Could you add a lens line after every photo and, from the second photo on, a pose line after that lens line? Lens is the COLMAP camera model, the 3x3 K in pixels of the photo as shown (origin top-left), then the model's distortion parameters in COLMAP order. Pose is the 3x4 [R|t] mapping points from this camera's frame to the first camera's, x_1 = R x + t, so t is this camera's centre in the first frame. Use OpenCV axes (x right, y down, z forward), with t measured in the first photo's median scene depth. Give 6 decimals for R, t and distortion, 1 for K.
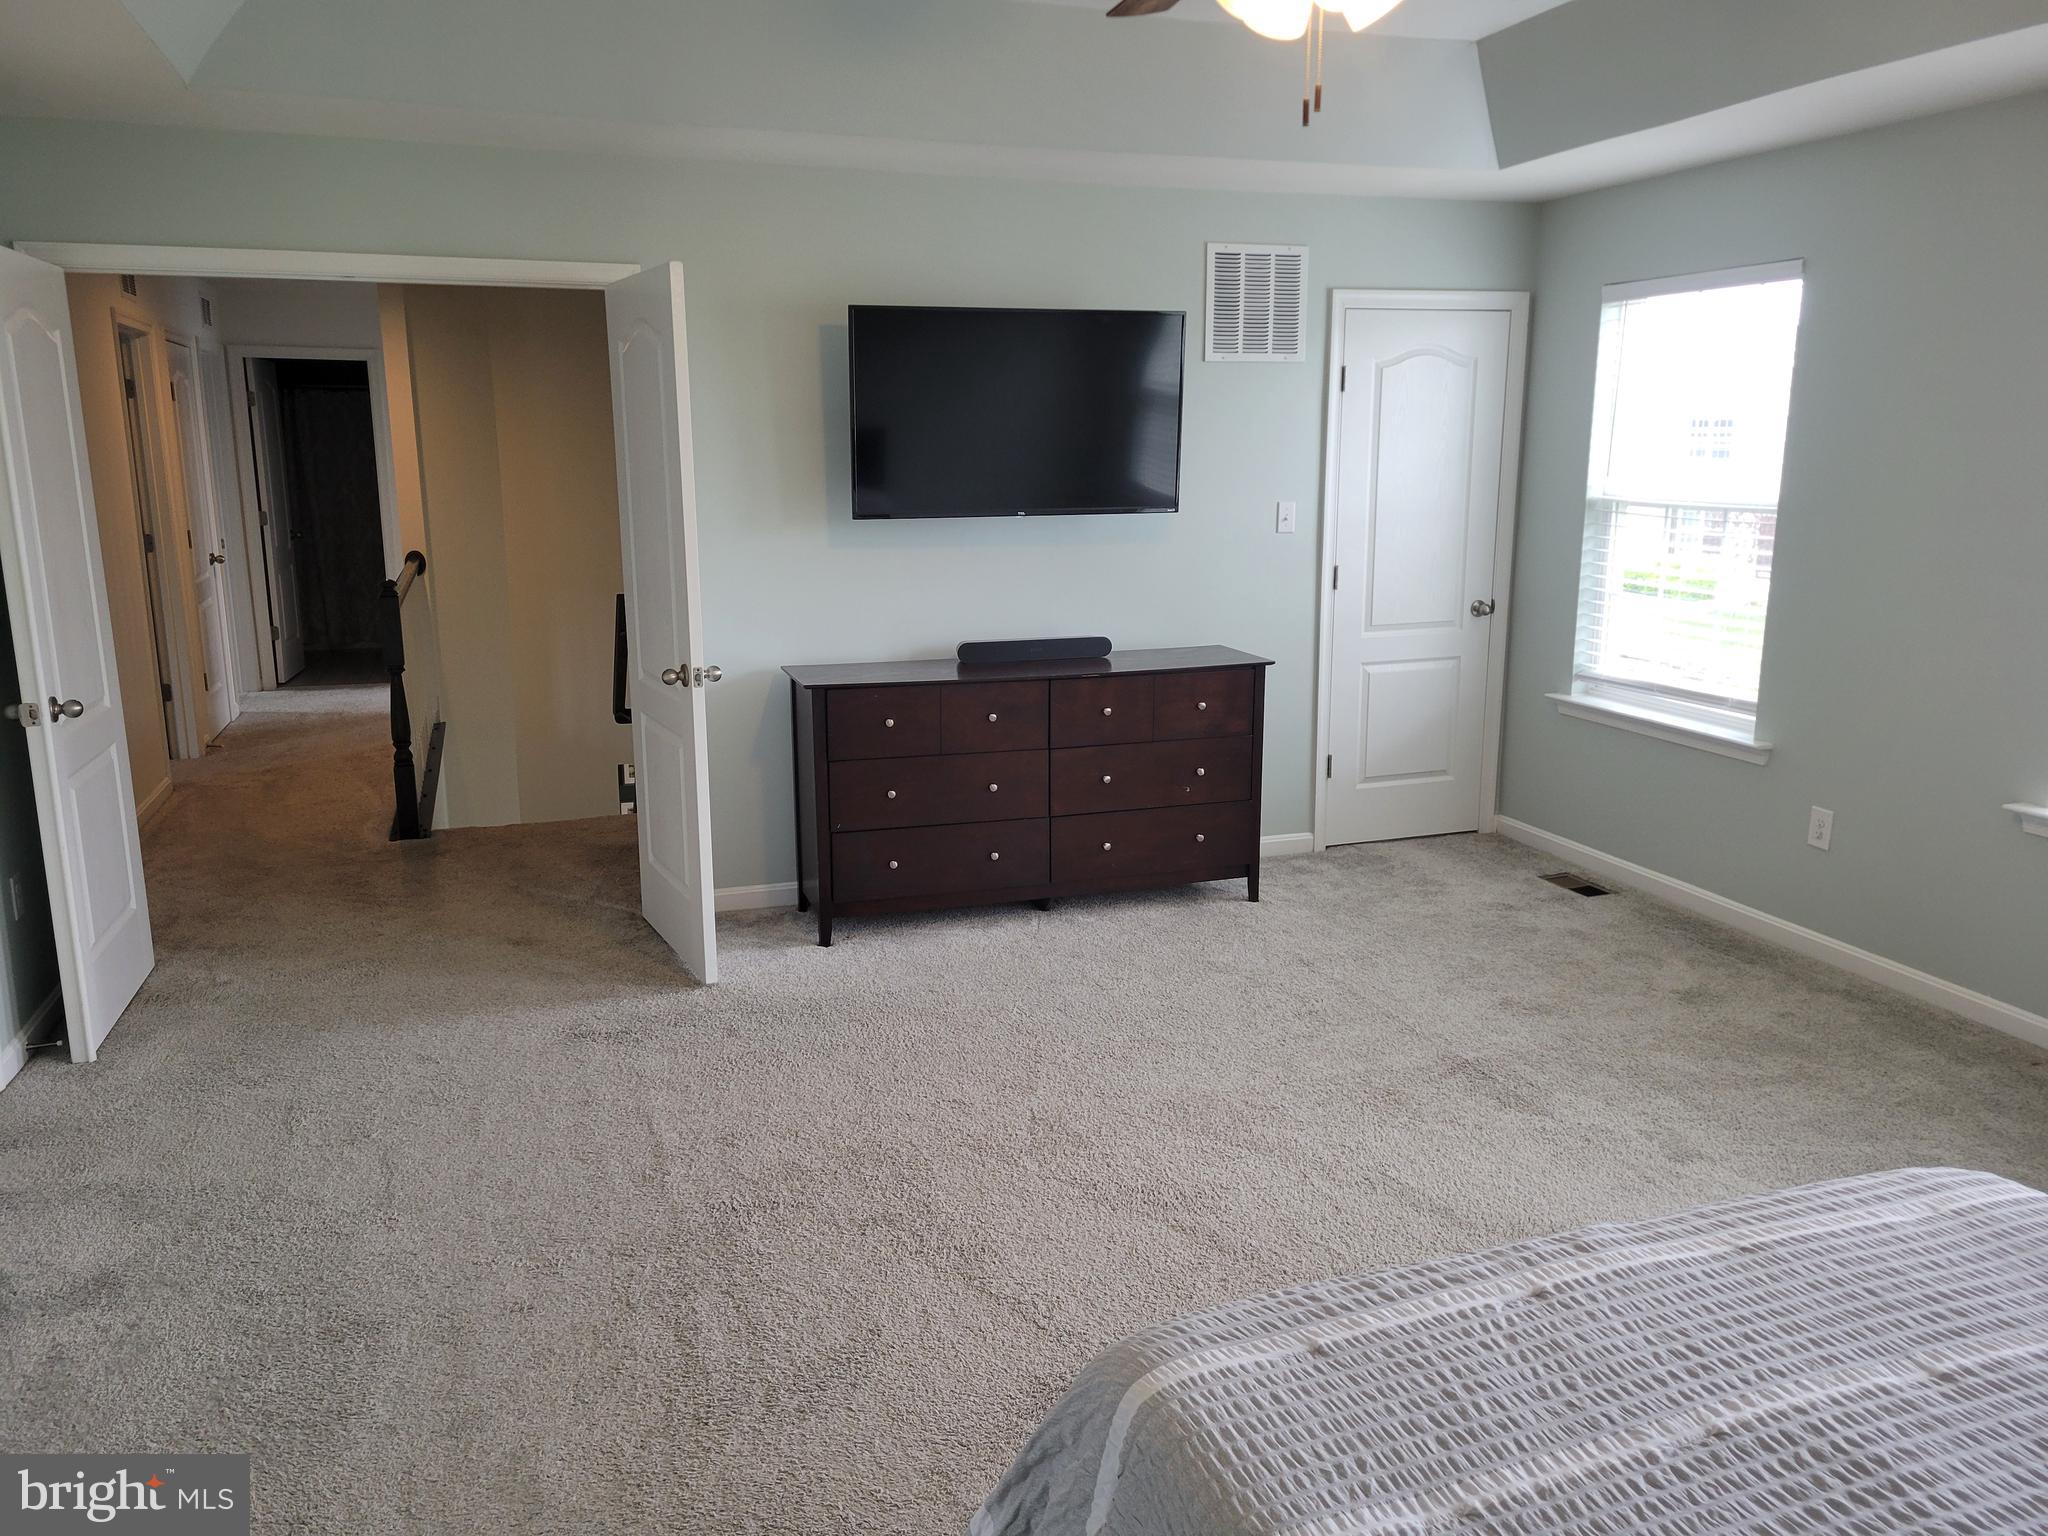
lens RADIAL K [[1577.0, 0, 1024.0], [0, 1577.0, 768.0], [0, 0, 1]] dist [0.054935, 0.000263]
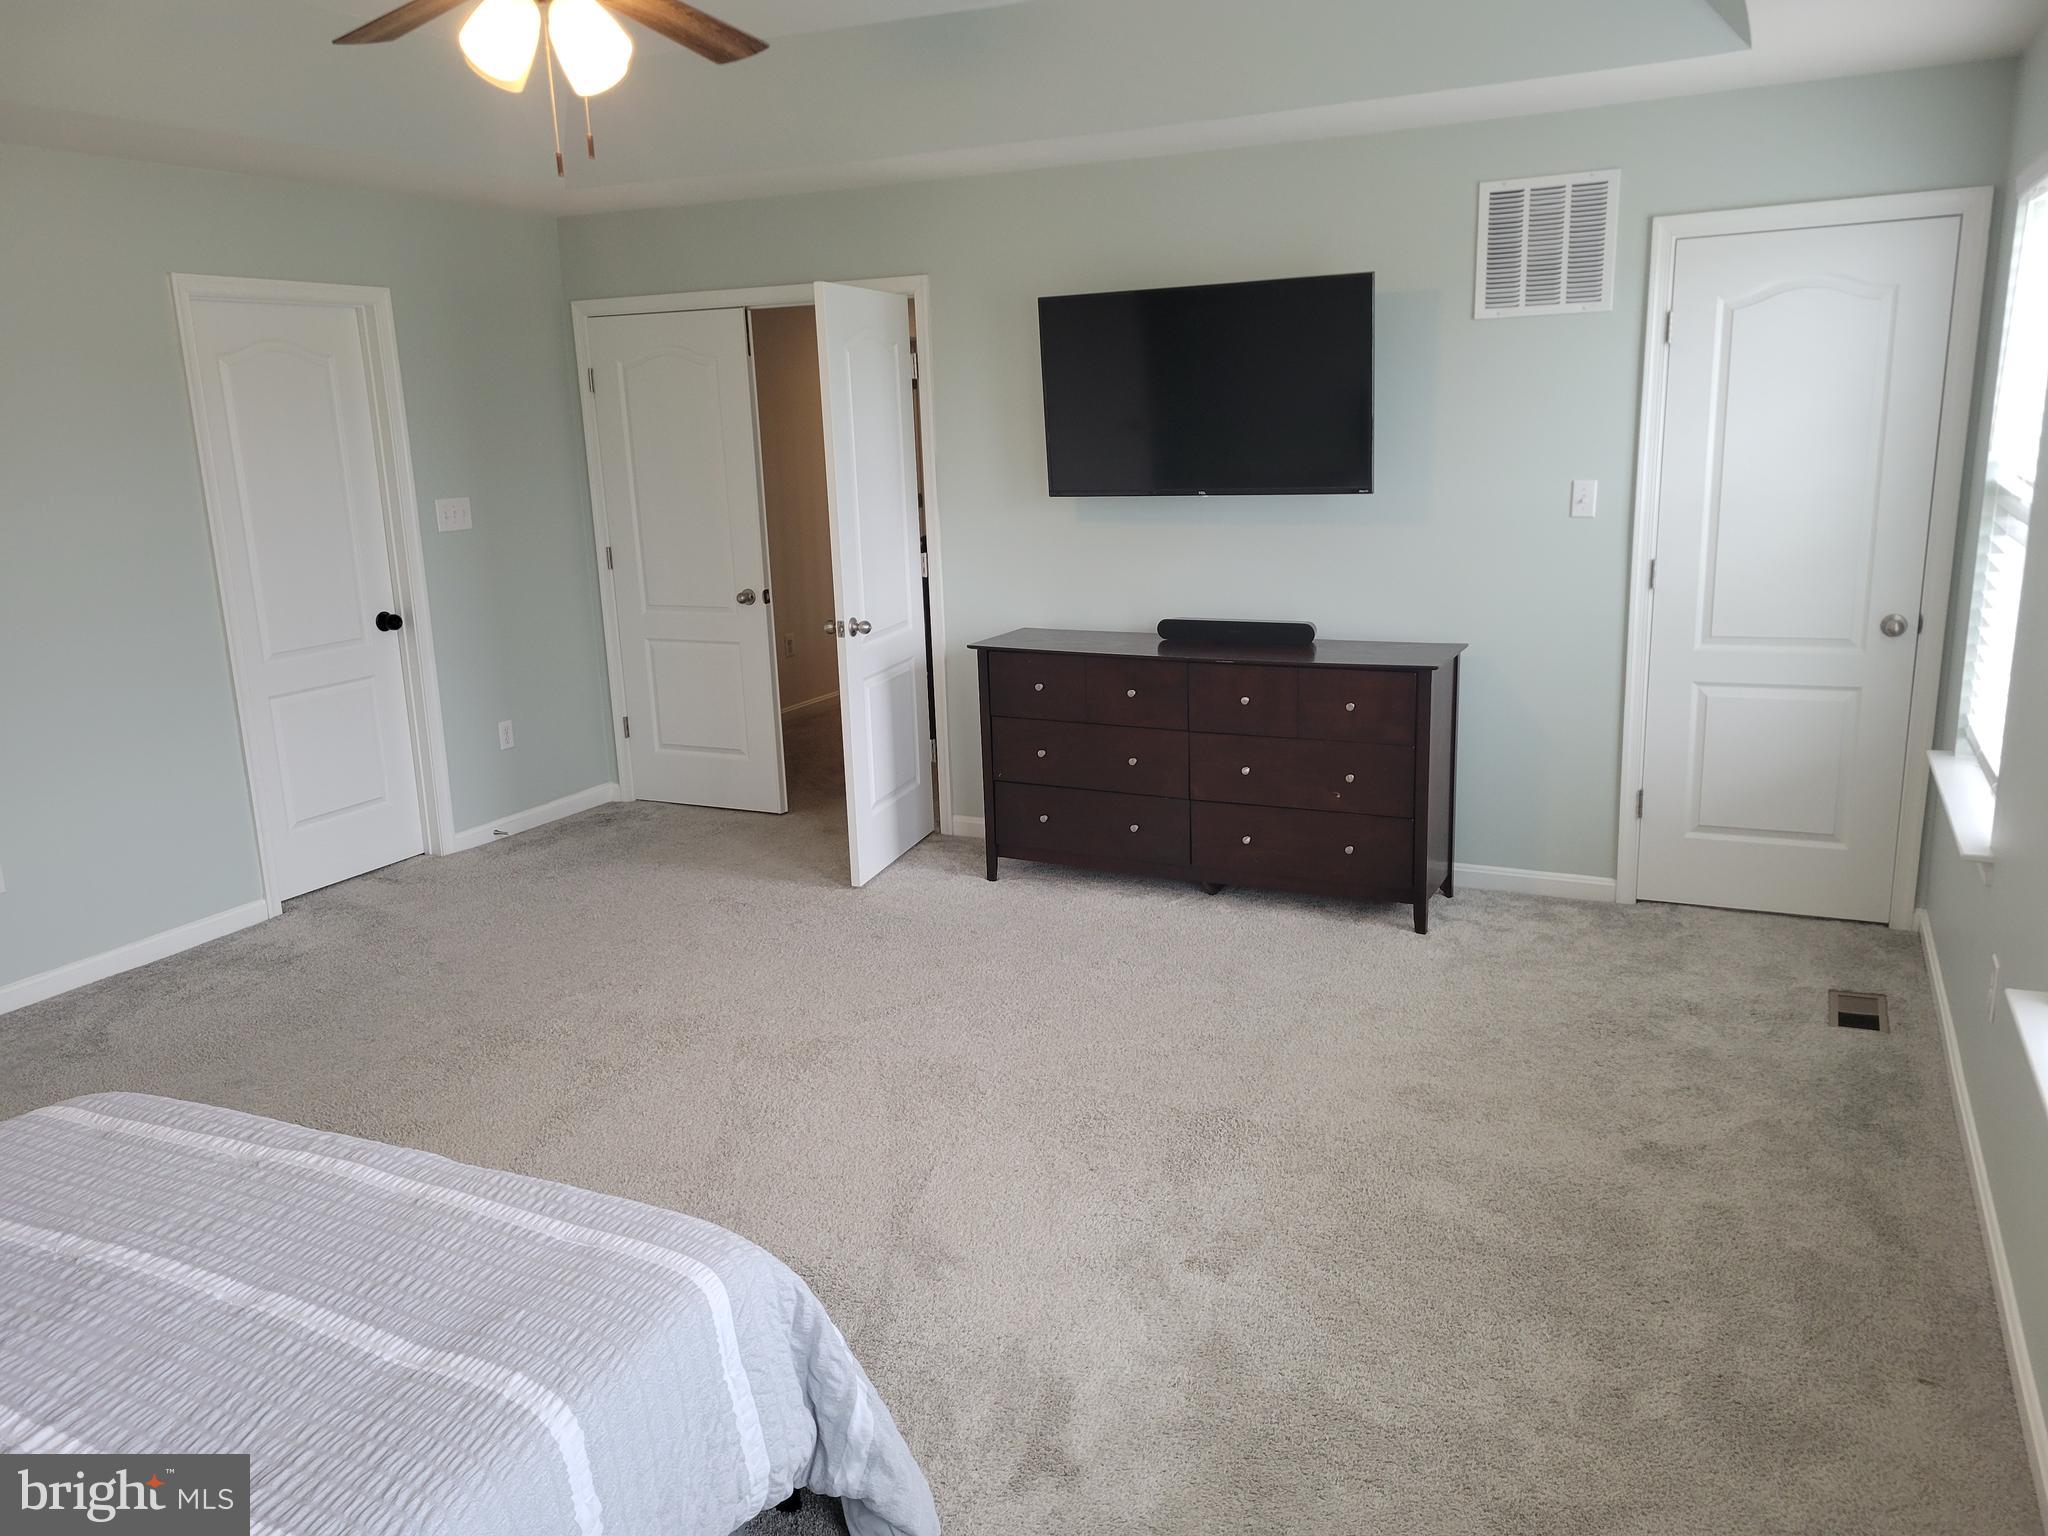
lens RADIAL K [[1535.2, 0, 1024.0], [0, 1535.2, 768.0], [0, 0, 1]] dist [0.089783, -0.074535]
pose [[0.702608, 0.138963, -0.697877, 0.575584], [-0.118293, 0.989909, 0.078017, -0.048432], [0.701676, 0.027738, 0.711956, 0.217824]]
